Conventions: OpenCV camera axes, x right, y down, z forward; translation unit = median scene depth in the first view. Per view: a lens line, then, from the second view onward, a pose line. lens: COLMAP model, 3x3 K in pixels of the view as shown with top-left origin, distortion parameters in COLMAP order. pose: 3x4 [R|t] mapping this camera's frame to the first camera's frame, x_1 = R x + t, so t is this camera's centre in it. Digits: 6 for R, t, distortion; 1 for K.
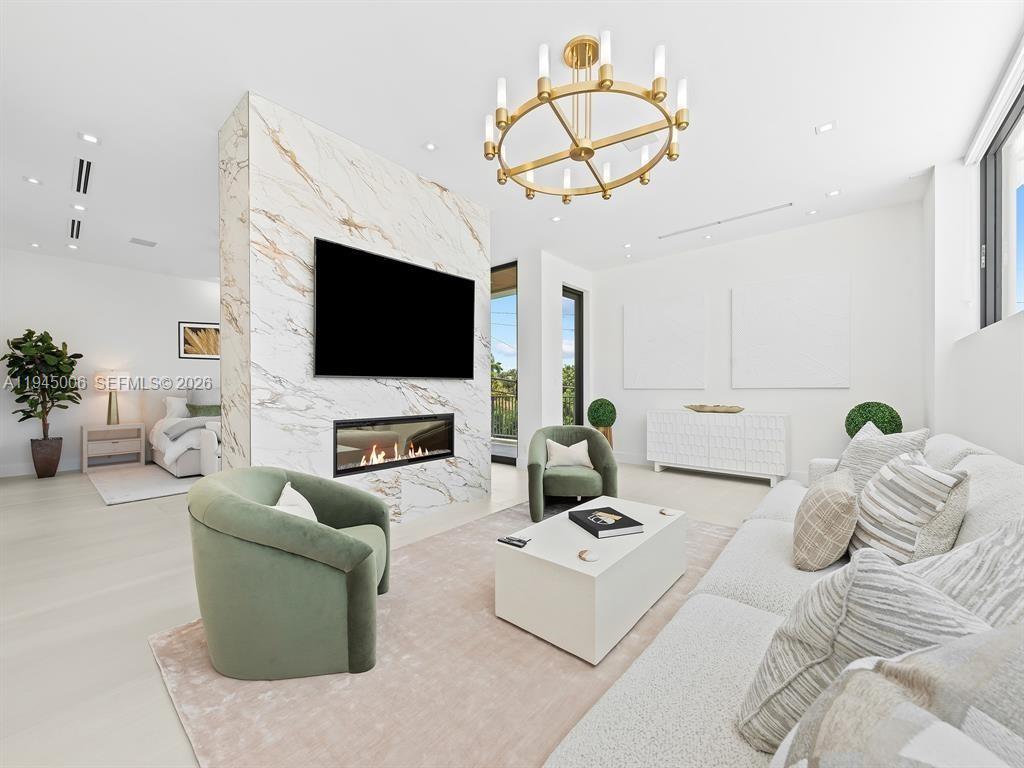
lens RADIAL K [[402.0, 0, 498.4], [0, 402.0, 388.4], [0, 0, 1]] dist [0.010368, 0.000045]
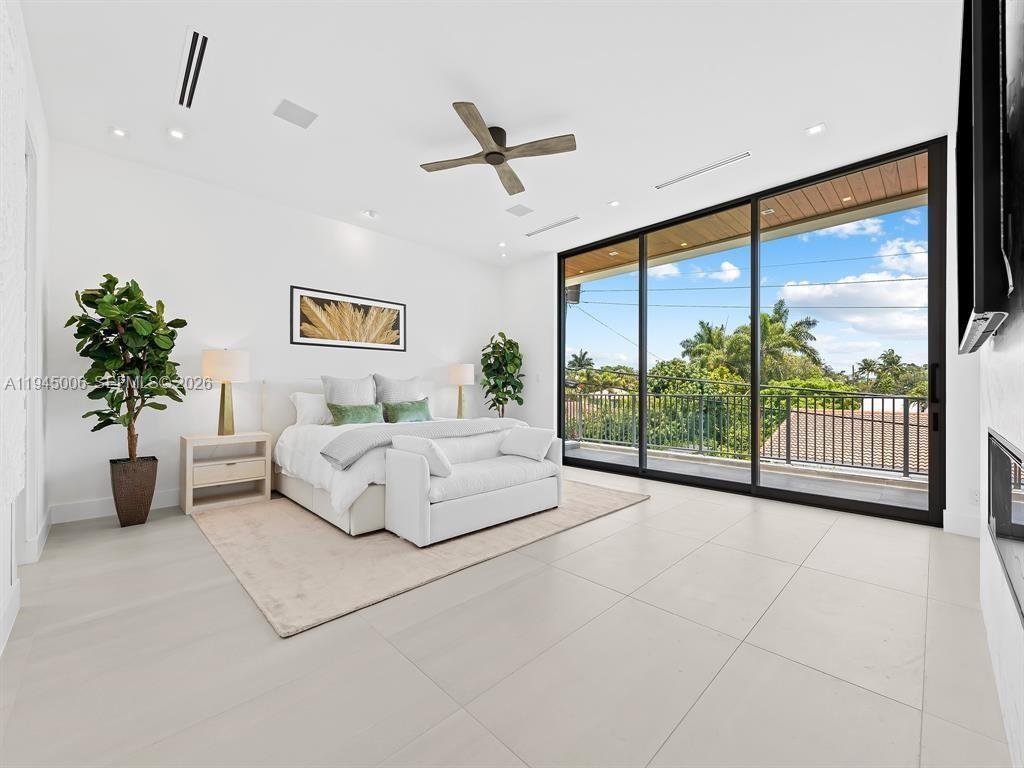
lens RADIAL K [[424.9, 0, 510.8], [0, 424.9, 387.8], [0, 0, 1]] dist [0.009015, -0.000183]
pose [[0.996426, 0.004545, -0.084344, -0.503706], [-0.004604, 0.999989, -0.000499, 0.015724], [0.084341, 0.000886, 0.996437, 0.418778]]
